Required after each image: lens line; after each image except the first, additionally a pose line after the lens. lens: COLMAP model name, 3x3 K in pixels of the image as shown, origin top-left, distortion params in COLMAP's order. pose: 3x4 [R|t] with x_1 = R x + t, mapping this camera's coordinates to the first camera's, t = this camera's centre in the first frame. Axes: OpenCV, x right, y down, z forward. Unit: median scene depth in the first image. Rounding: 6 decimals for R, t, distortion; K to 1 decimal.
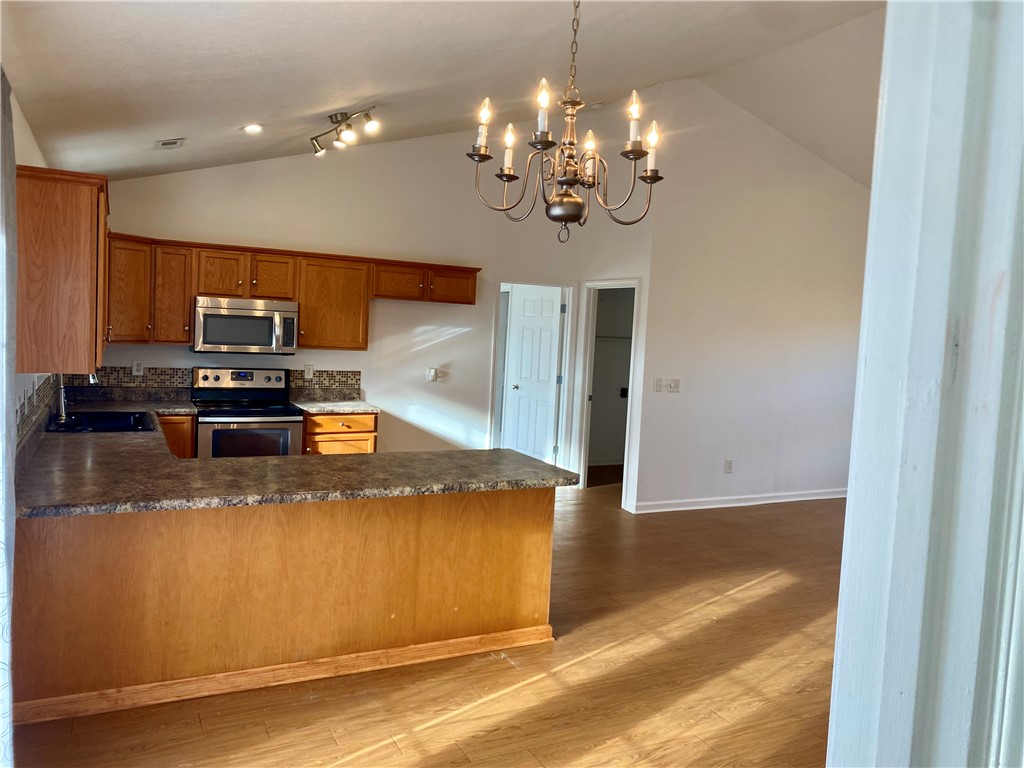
lens RADIAL K [[784.6, 0, 512.0], [0, 784.6, 384.0], [0, 0, 1]] dist [0.048769, -0.064090]
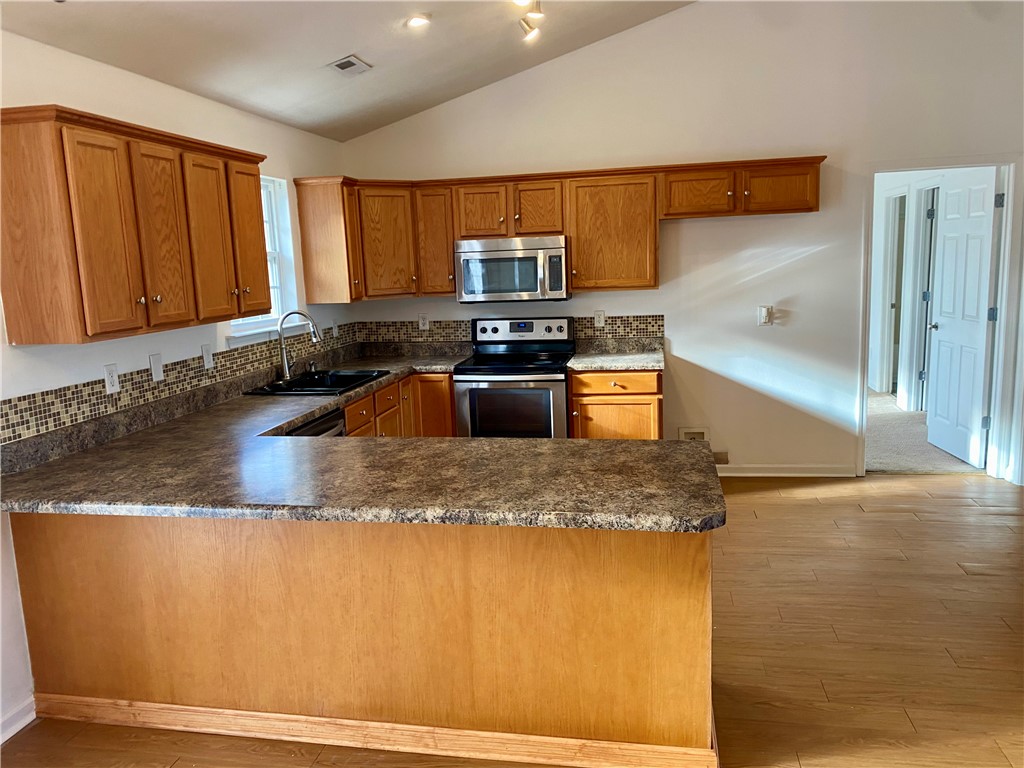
lens RADIAL K [[774.6, 0, 495.7], [0, 774.6, 392.1], [0, 0, 1]] dist [0.050213, -0.074361]
pose [[0.785143, 0.023670, -0.618861, 0.254328], [0.031598, 0.996437, 0.078200, -0.008745], [0.618507, -0.080953, 0.781598, 0.439079]]
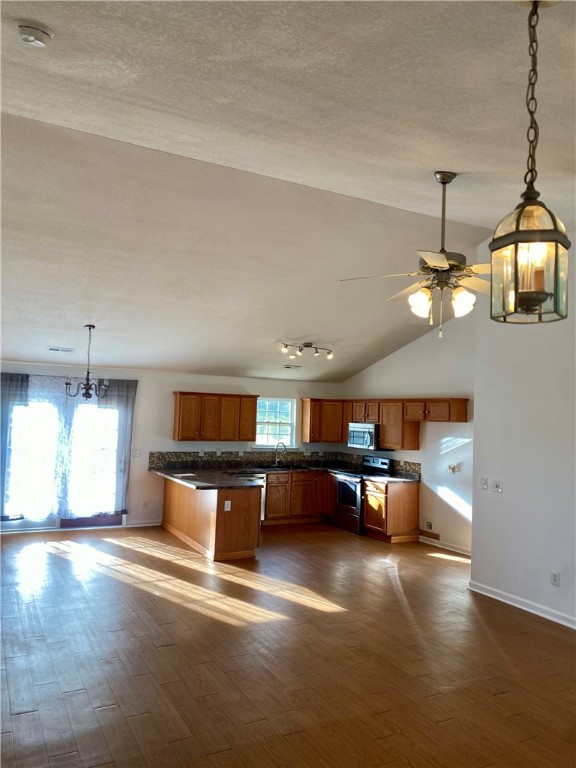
lens RADIAL K [[592.8, 0, 288.3], [0, 592.8, 399.2], [0, 0, 1]] dist [0.038764, -0.044869]
pose [[0.005887, -0.074341, -0.997215, 1.771548], [-0.108389, 0.991310, -0.074541, -0.042670], [0.994091, 0.108526, -0.002222, 1.109698]]
